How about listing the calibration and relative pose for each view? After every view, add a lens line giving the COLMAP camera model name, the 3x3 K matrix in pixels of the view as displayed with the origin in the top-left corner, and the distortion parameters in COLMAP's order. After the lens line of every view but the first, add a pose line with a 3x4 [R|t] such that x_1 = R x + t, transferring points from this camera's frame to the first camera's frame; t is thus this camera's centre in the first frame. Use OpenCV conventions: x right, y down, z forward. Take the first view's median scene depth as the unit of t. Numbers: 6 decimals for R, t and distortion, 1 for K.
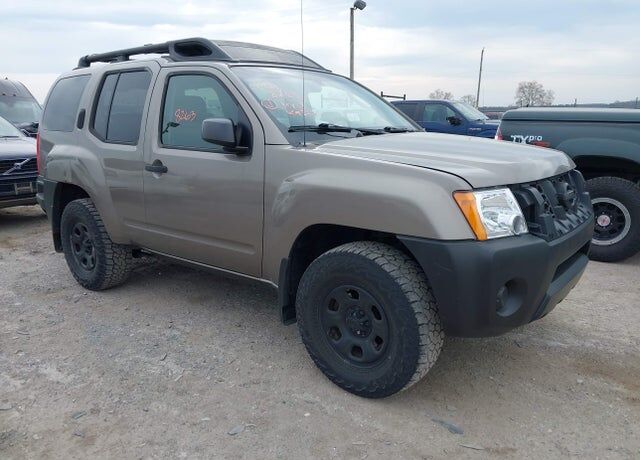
lens RADIAL K [[514.7, 0, 321.9], [0, 514.7, 227.3], [0, 0, 1]] dist [0.007659, 0.008197]
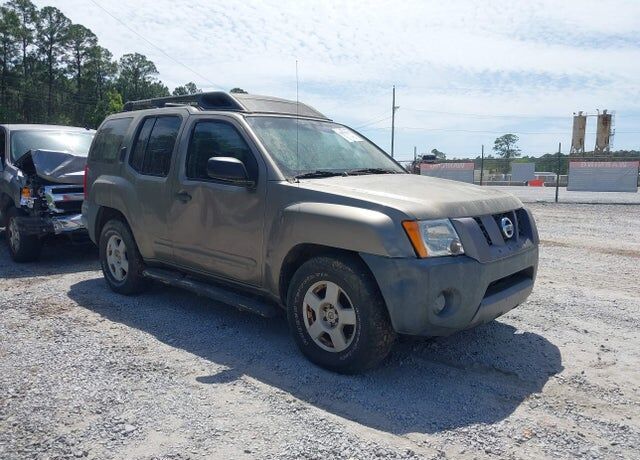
lens RADIAL K [[514.7, 0, 330.0], [0, 514.7, 230.0], [0, 0, 1]] dist [0.007659, 0.008197]
pose [[0.998812, 0.031080, -0.037544, 0.090864], [-0.033421, 0.997426, -0.063440, 0.033395], [0.035475, 0.064619, 0.997279, -0.231108]]
